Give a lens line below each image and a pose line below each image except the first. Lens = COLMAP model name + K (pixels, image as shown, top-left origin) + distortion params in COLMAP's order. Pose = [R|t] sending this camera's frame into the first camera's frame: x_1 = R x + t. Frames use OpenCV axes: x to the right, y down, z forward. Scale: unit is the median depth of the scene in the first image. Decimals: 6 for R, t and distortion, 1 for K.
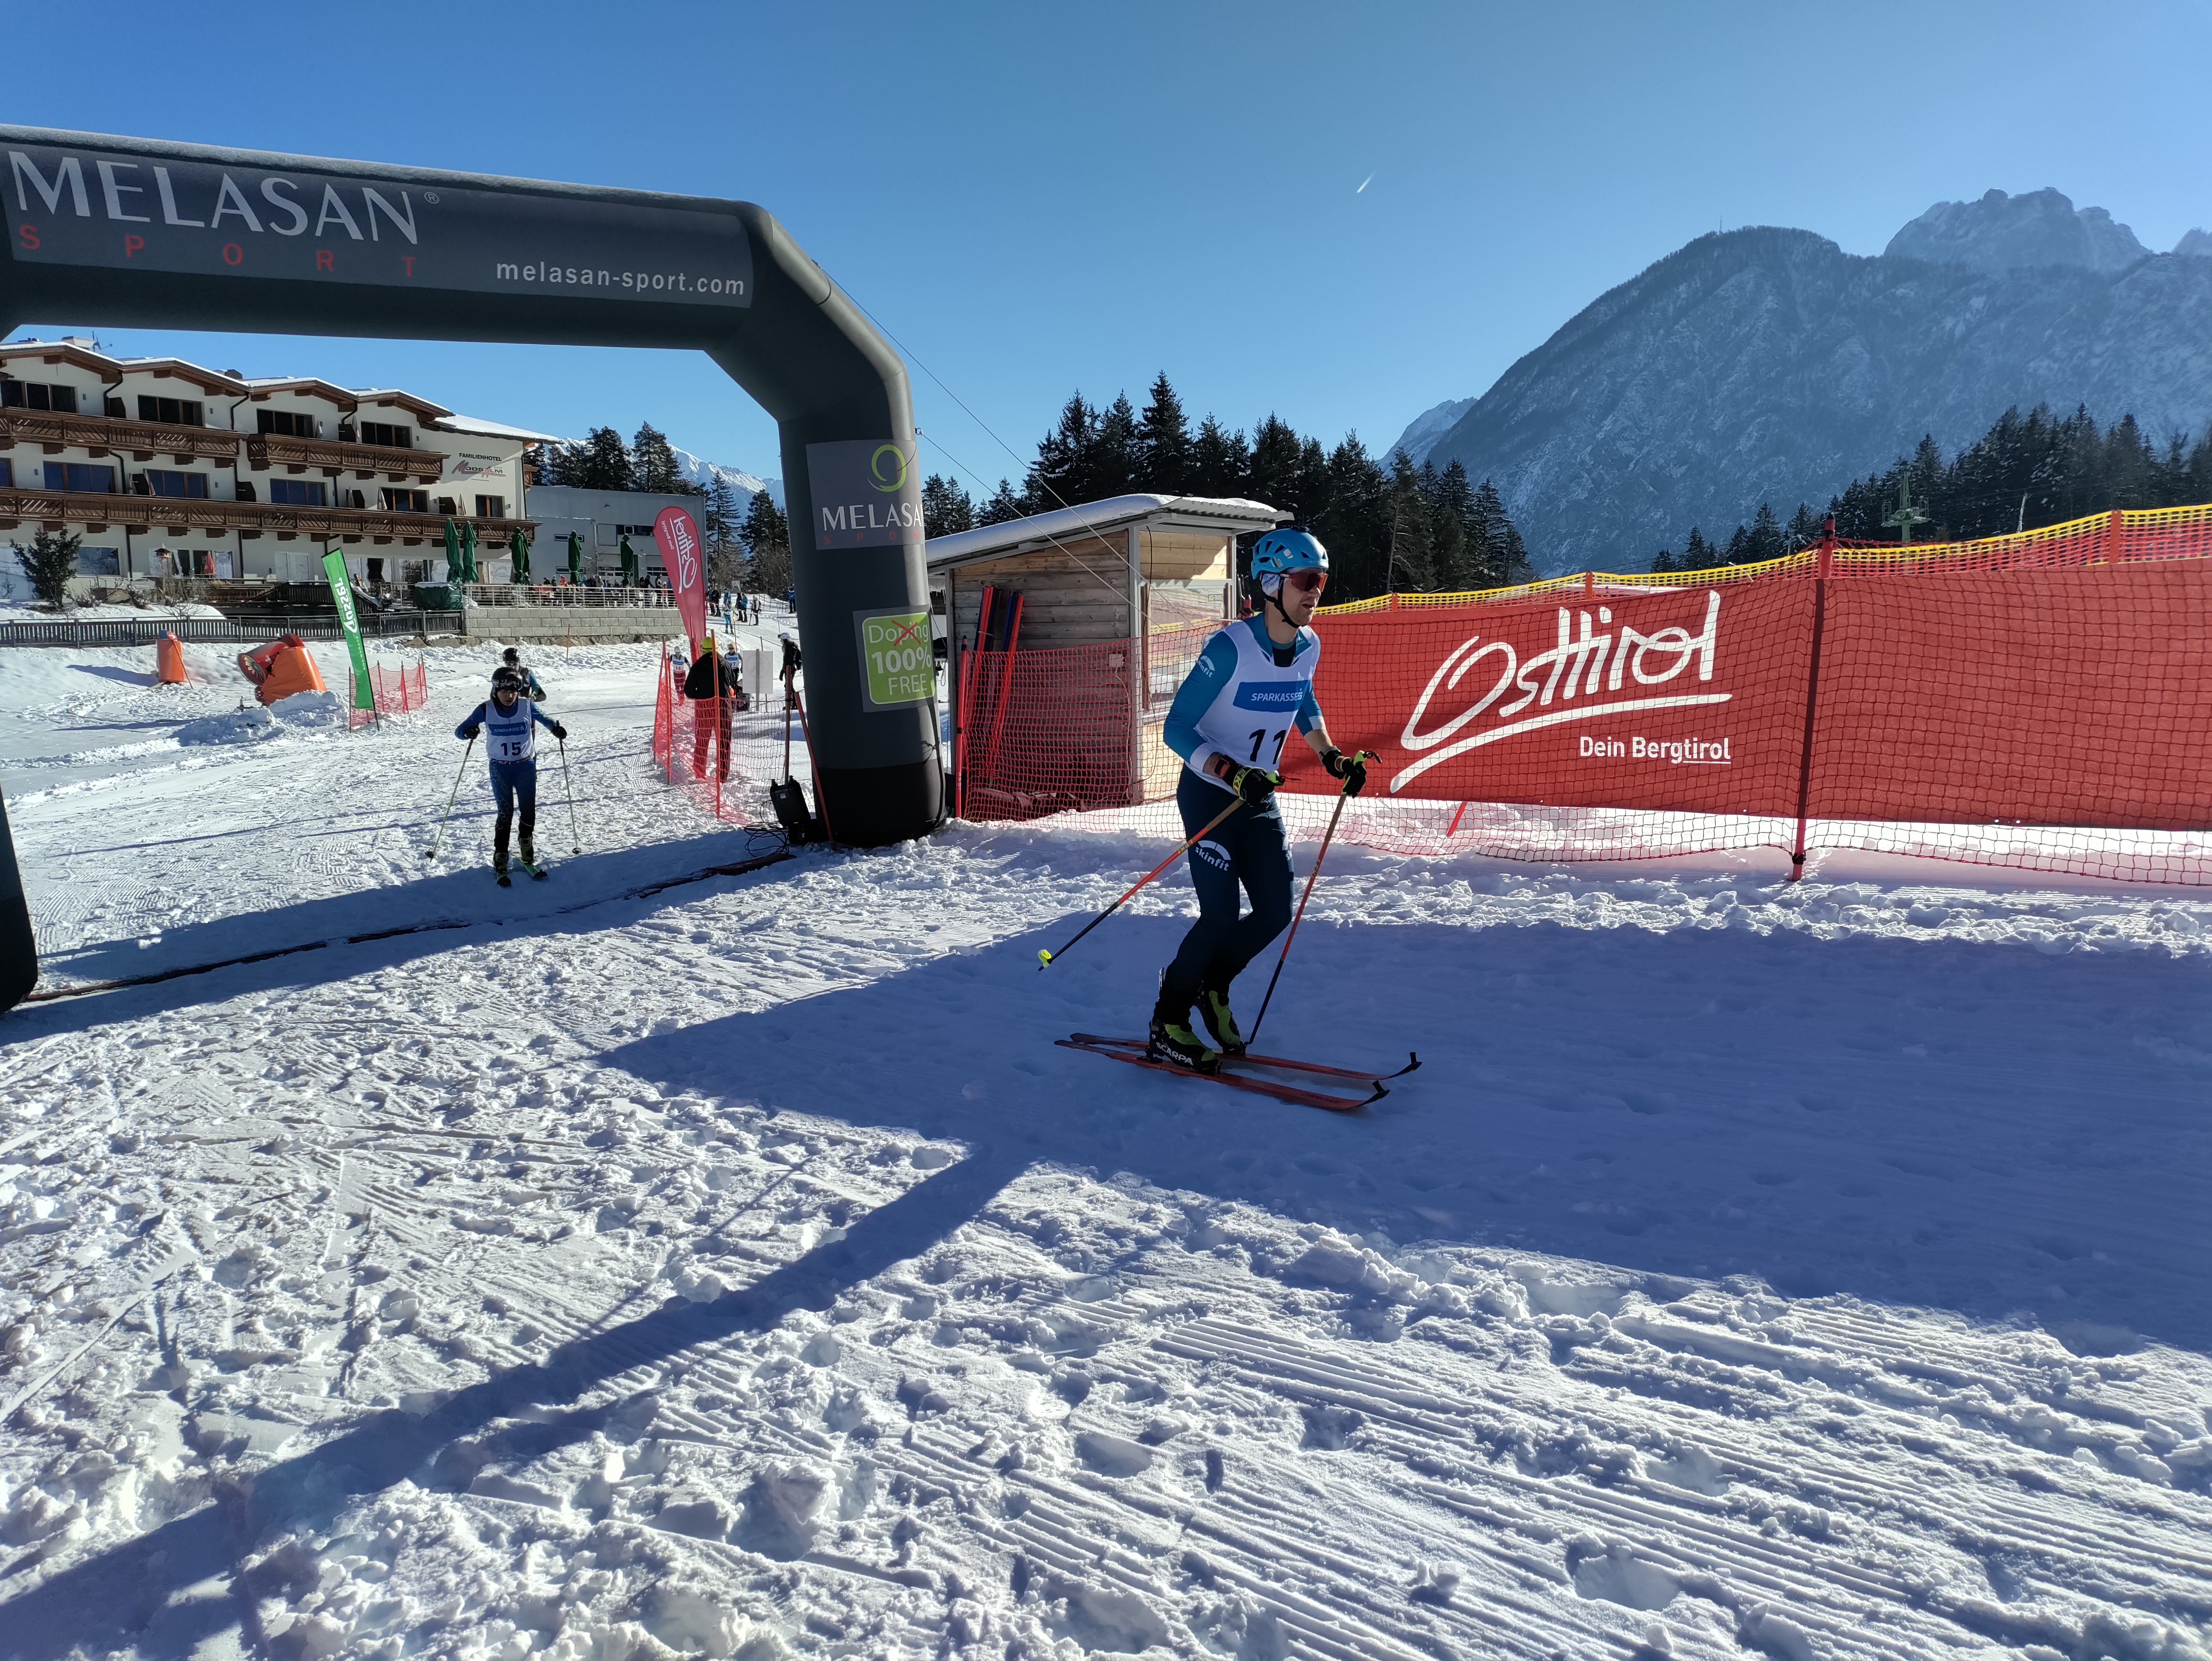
lens RADIAL K [[1598.1, 0, 1087.0], [0, 1598.1, 830.2], [0, 0, 1]] dist [0.053245, -0.056127]
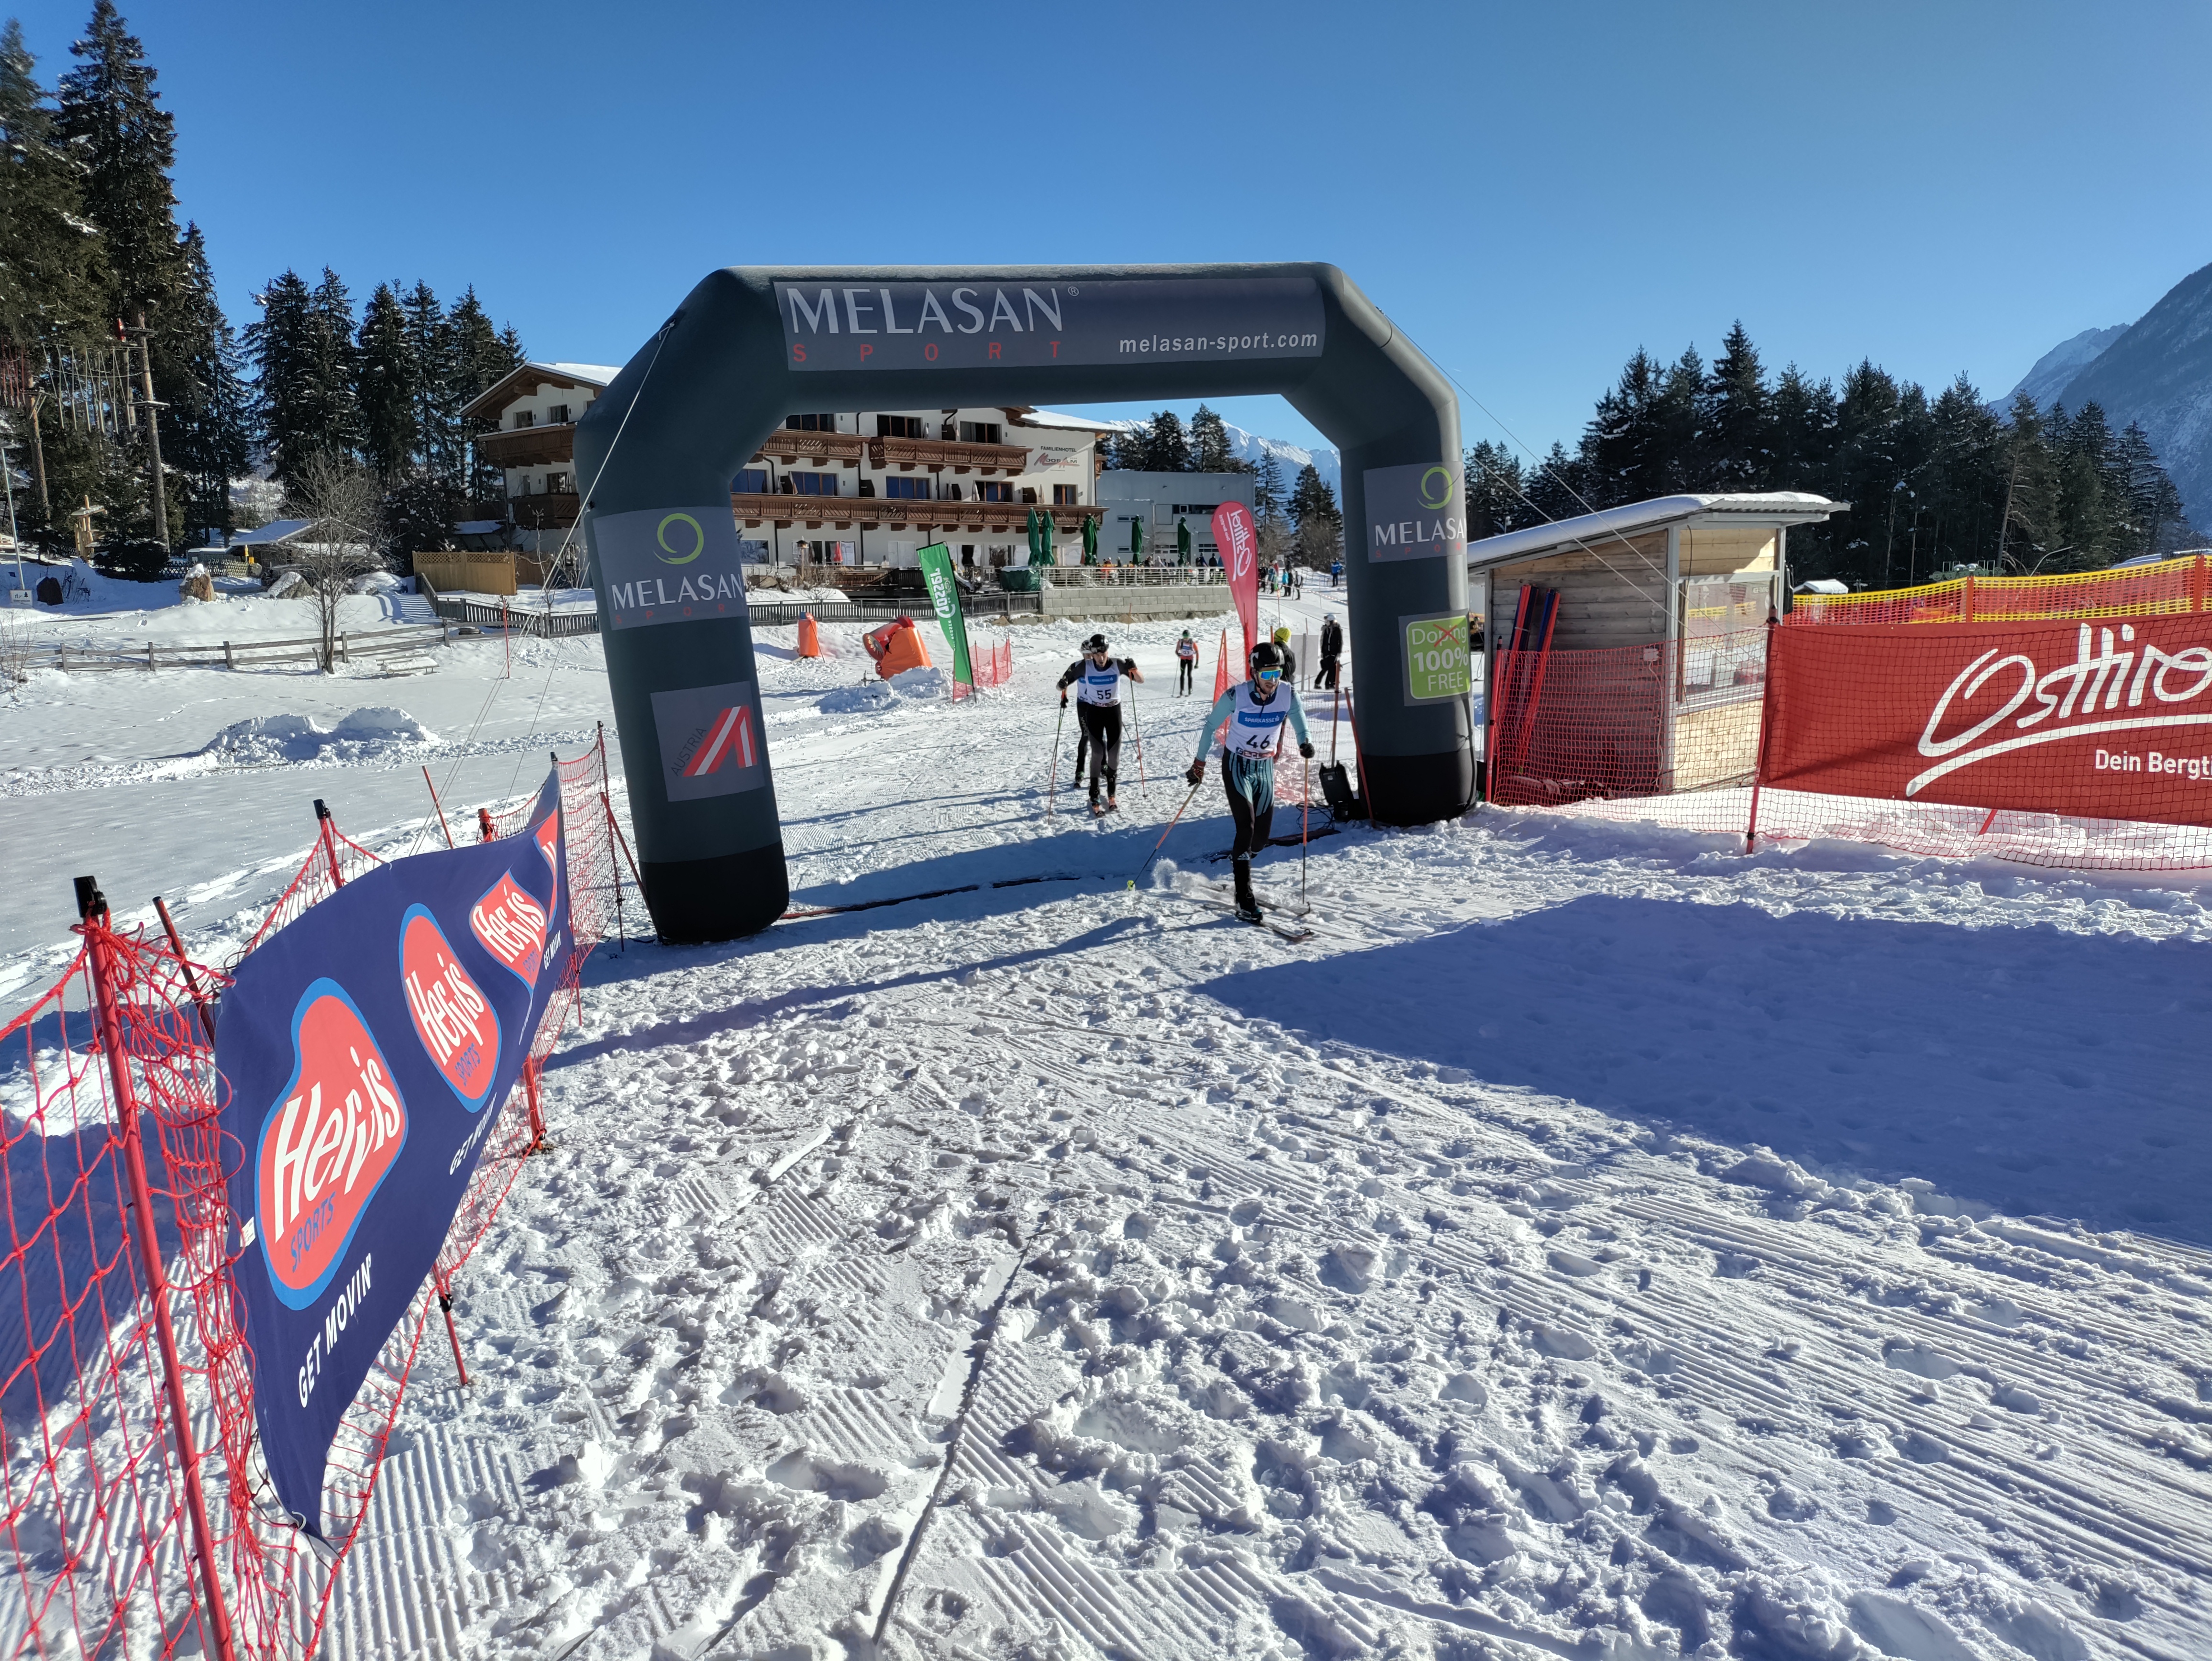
lens RADIAL K [[1642.9, 0, 1079.9], [0, 1642.9, 824.9], [0, 0, 1]] dist [0.064951, -0.088980]
pose [[0.946822, 0.037075, -0.319616, 0.027880], [-0.031142, 0.999235, 0.023656, -0.016635], [0.320248, -0.012445, 0.947252, -0.274008]]
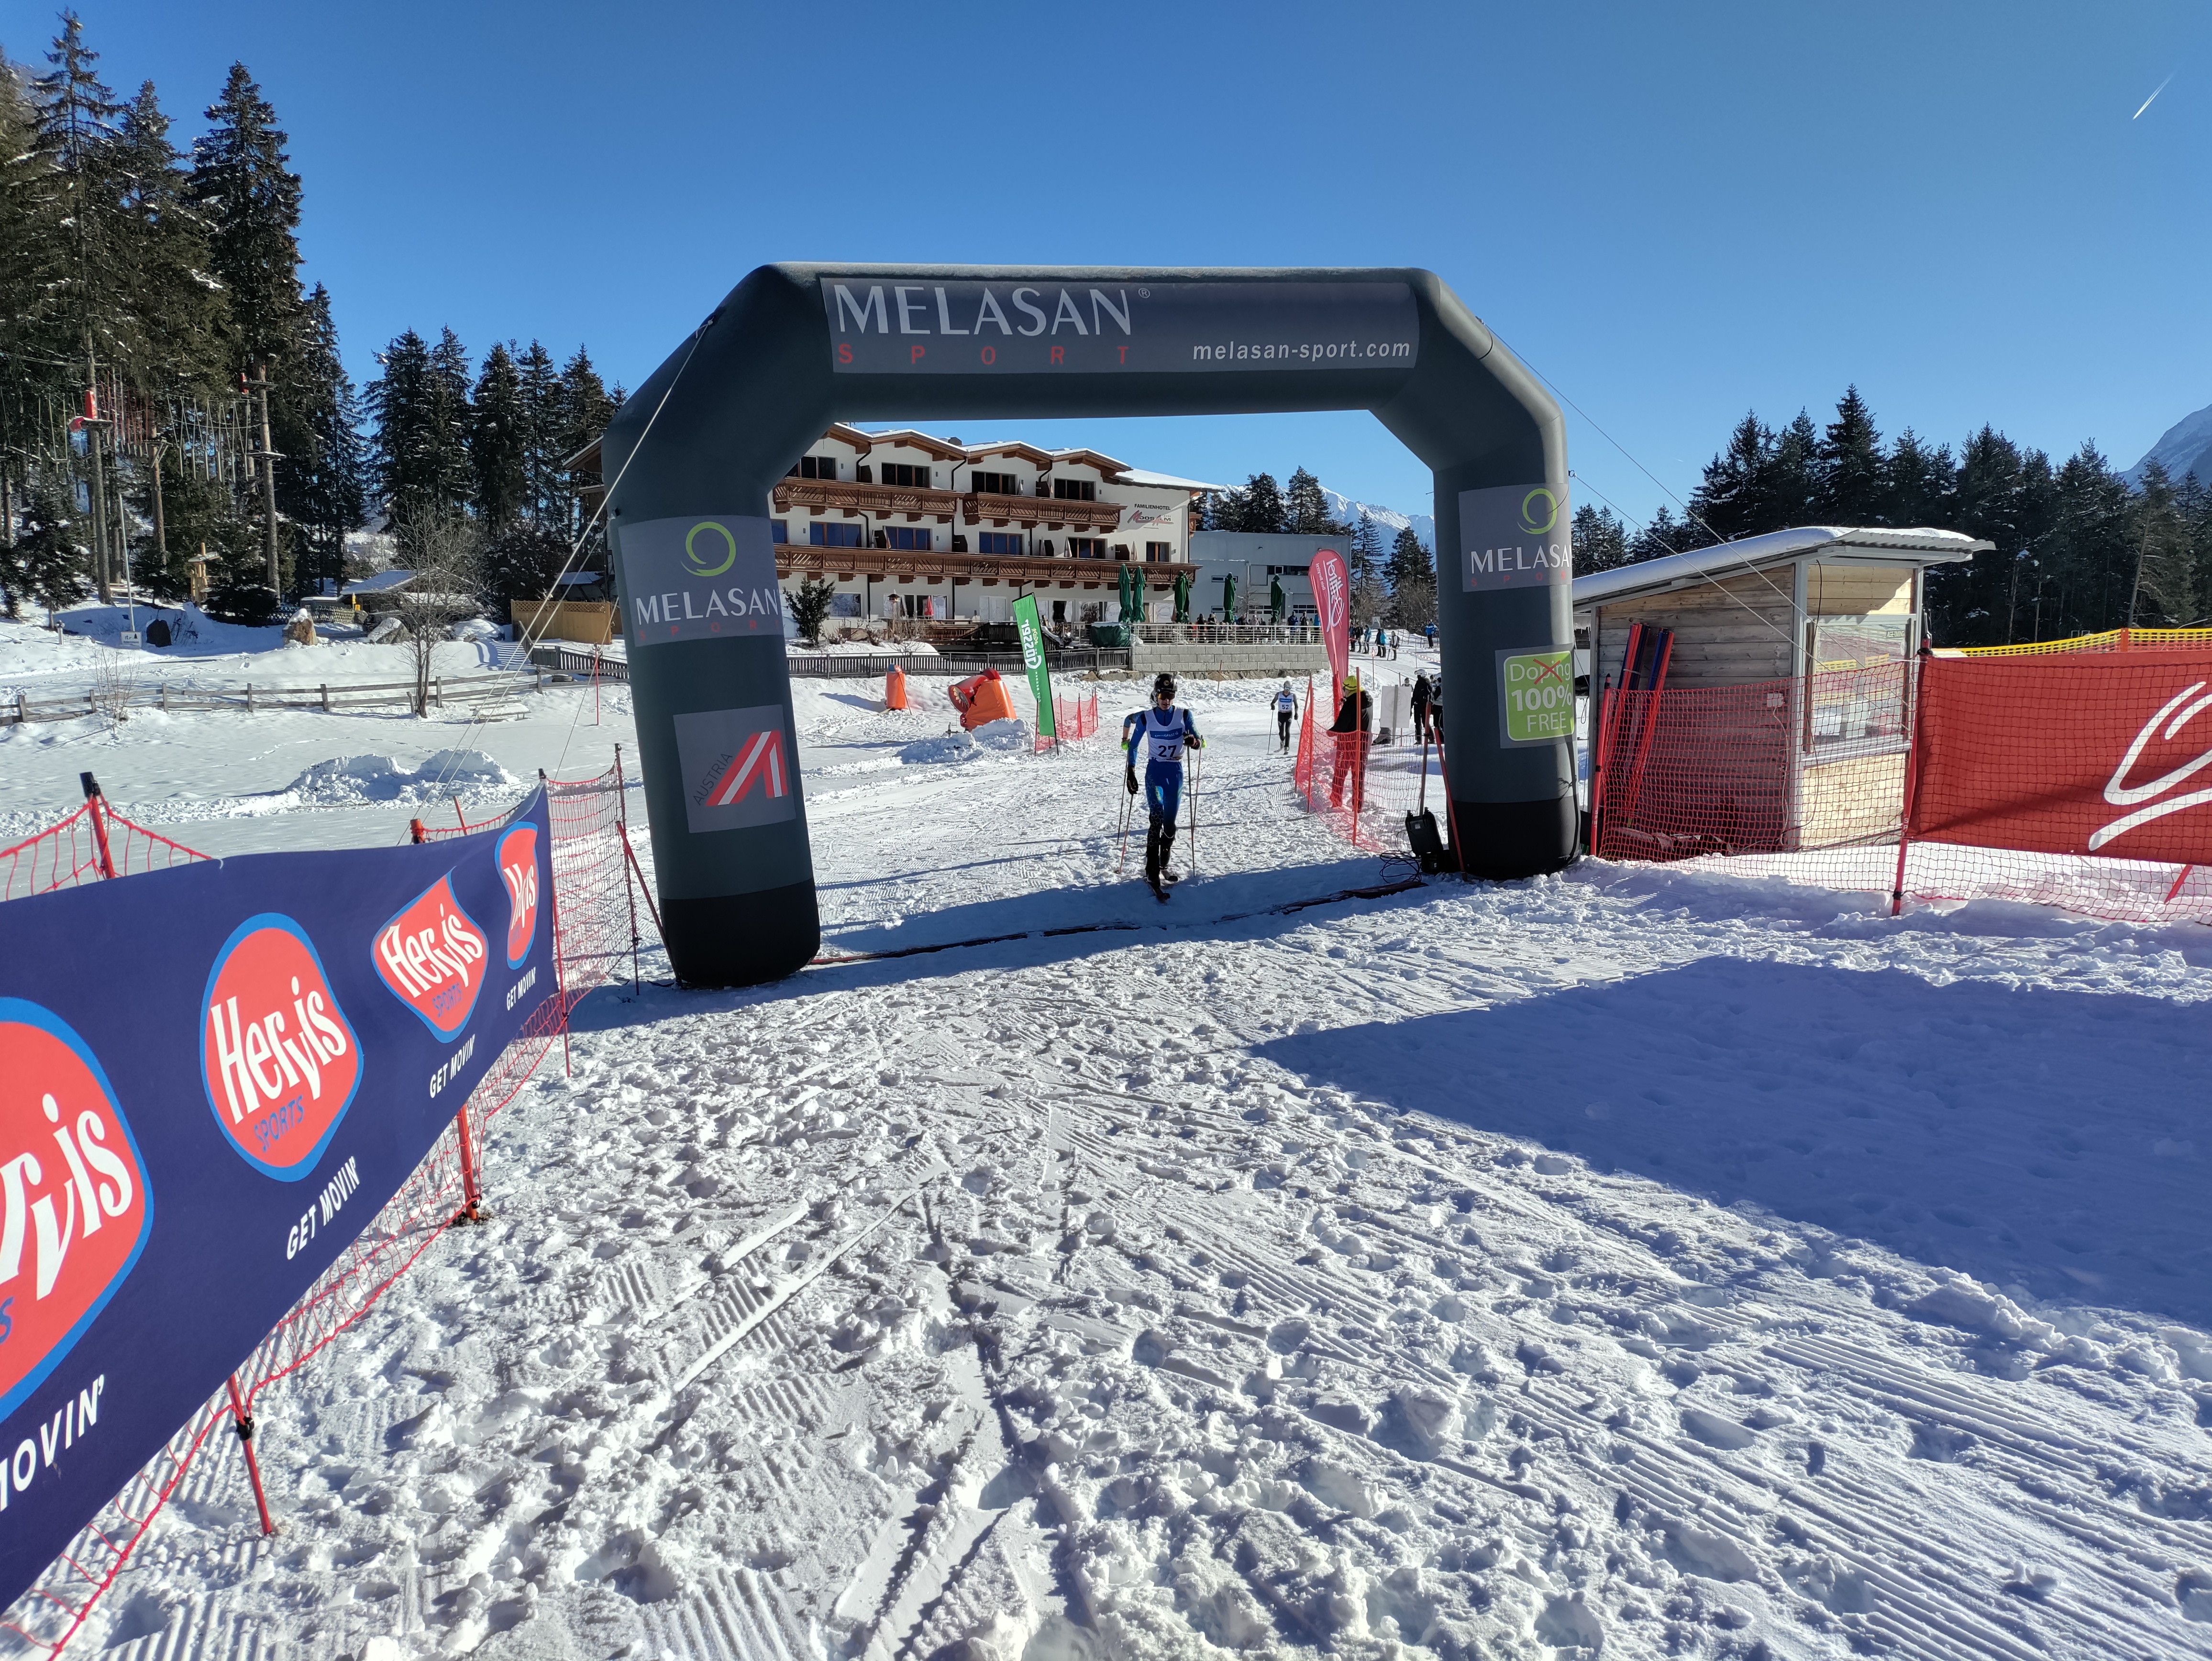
lens RADIAL K [[1611.7, 0, 1096.2], [0, 1611.7, 828.1], [0, 0, 1]] dist [0.070722, -0.089413]
pose [[0.928494, 0.043061, -0.368842, 0.007568], [-0.051200, 0.998613, -0.012303, 0.005634], [0.367801, 0.030308, 0.929411, -0.098237]]
